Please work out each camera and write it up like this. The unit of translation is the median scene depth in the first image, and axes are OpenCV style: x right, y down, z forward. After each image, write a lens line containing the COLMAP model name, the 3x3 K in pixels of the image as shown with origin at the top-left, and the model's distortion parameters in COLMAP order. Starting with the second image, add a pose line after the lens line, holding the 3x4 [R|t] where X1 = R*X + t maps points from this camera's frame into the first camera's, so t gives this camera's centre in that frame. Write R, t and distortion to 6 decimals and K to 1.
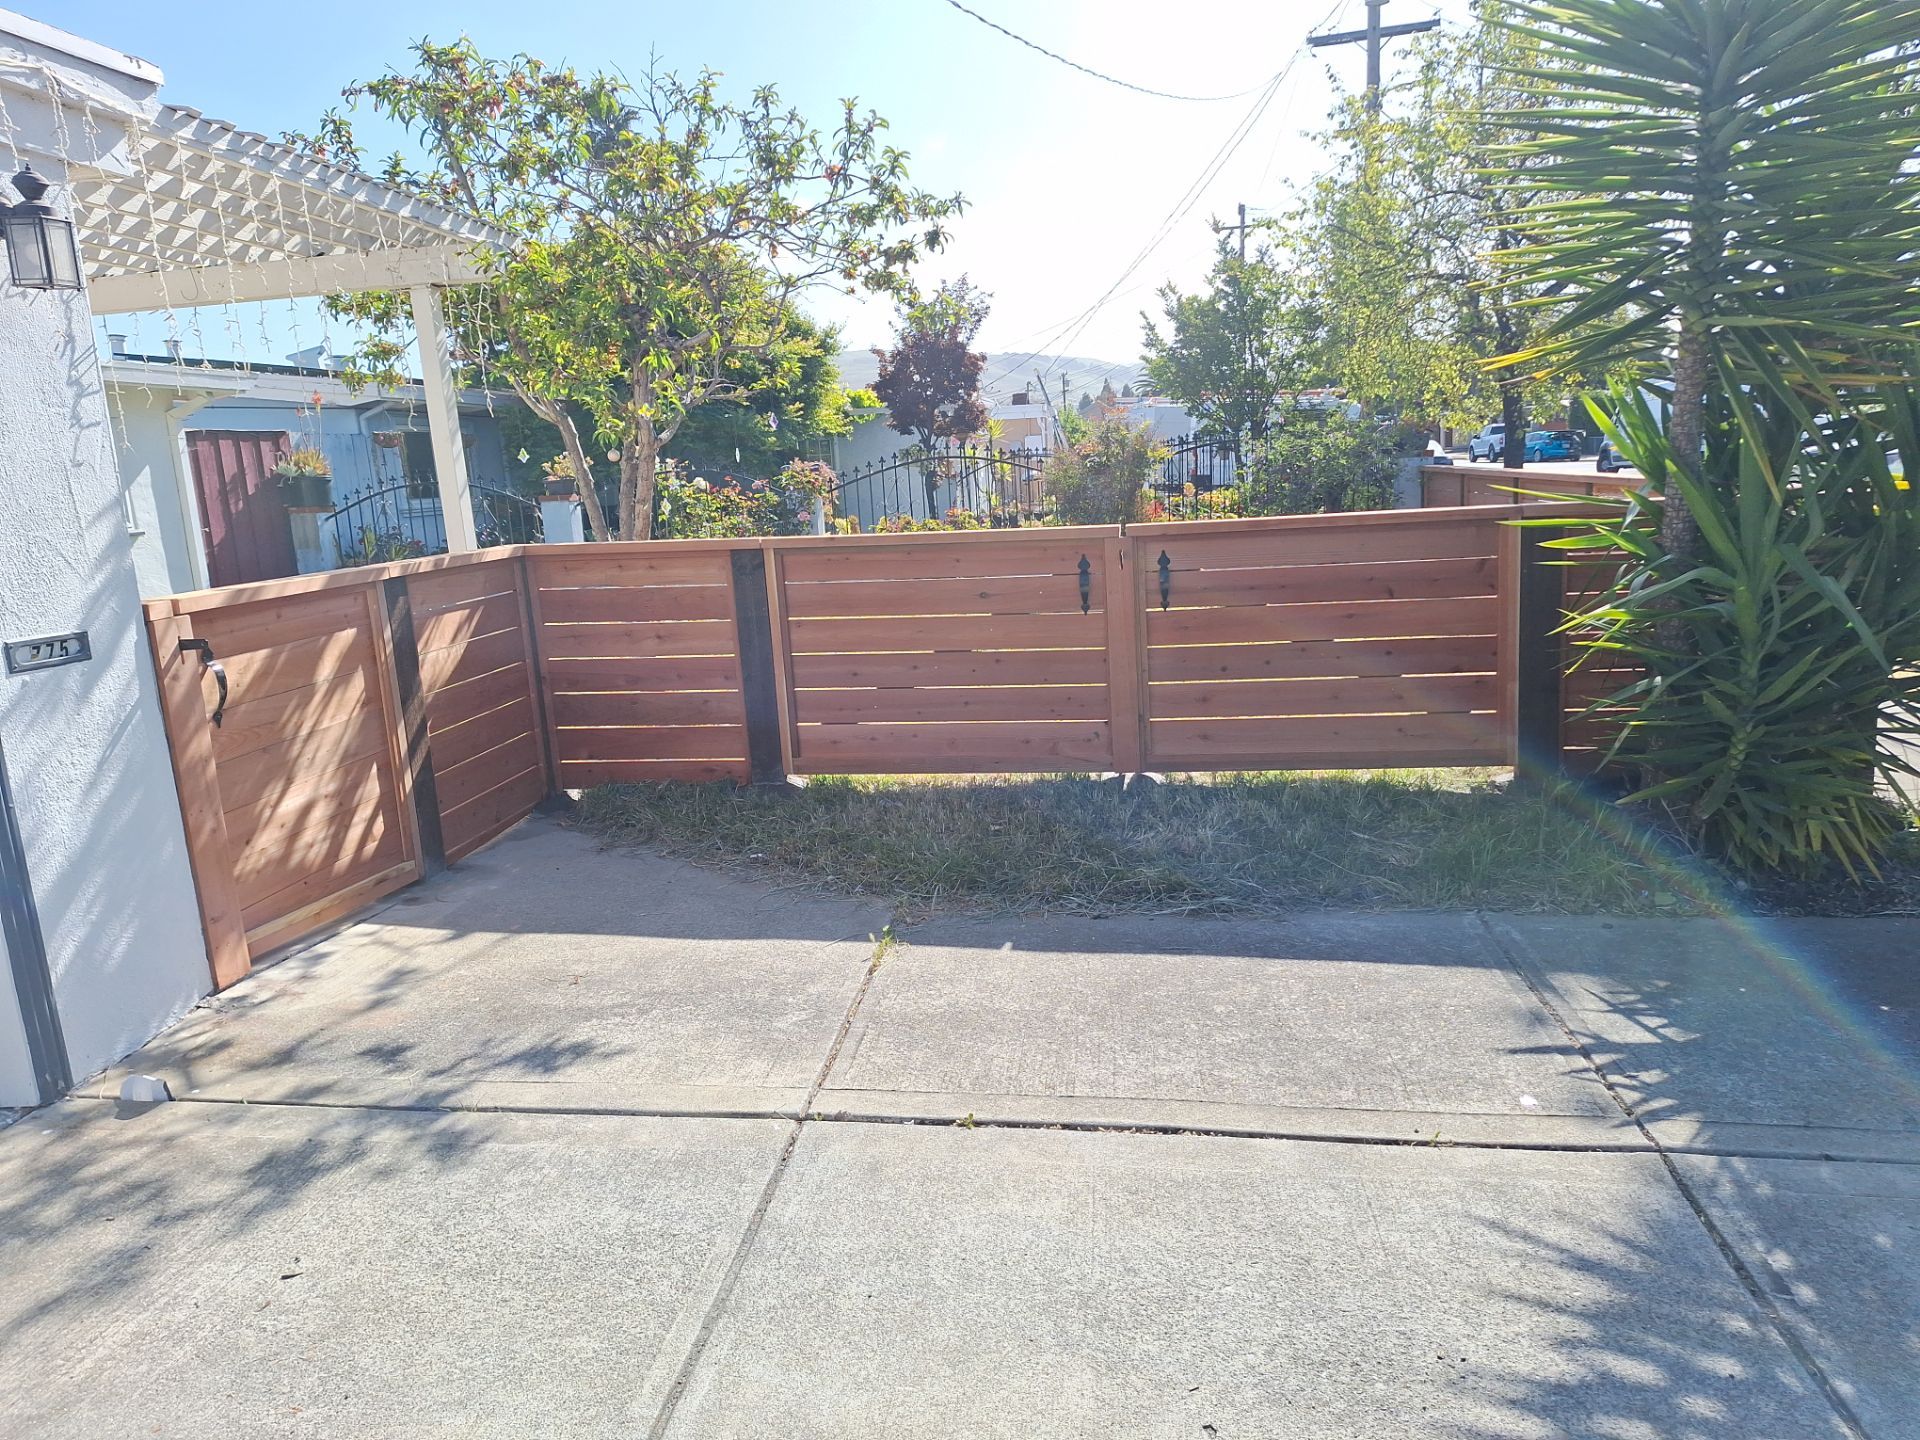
lens RADIAL K [[1322.0, 0, 960.0], [0, 1322.0, 720.0], [0, 0, 1]] dist [-0.002445, -0.000638]
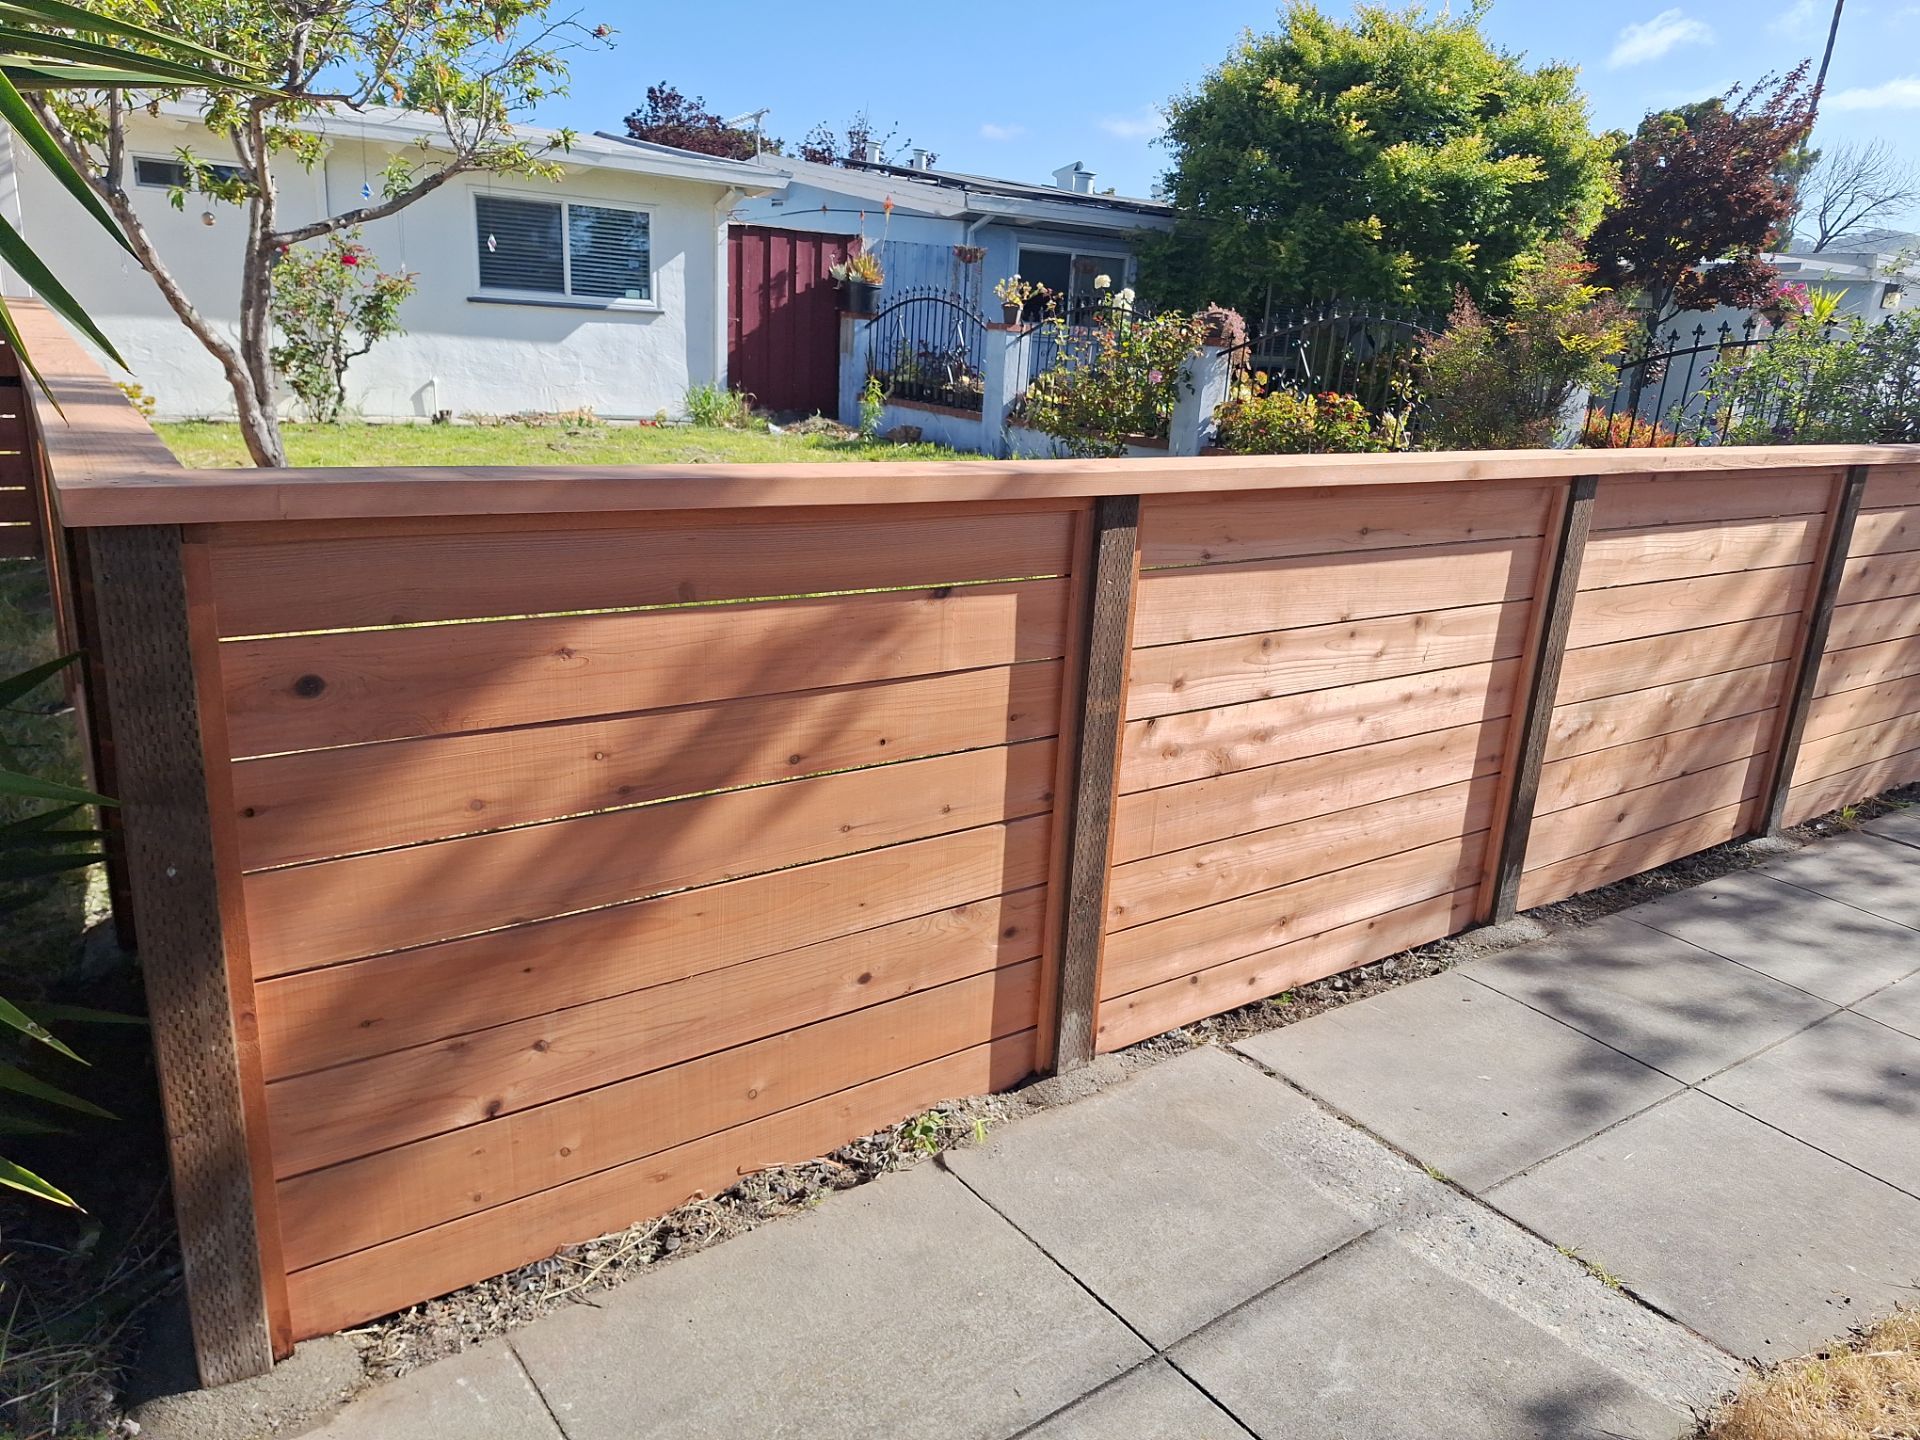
lens RADIAL K [[1322.0, 0, 960.0], [0, 1322.0, 720.0], [0, 0, 1]] dist [-0.002445, -0.000638]
pose [[0.669829, 0.299730, -0.679331, 0.364389], [-0.232432, 0.953565, 0.191545, -0.075826], [0.705198, 0.029595, 0.708392, 0.344354]]
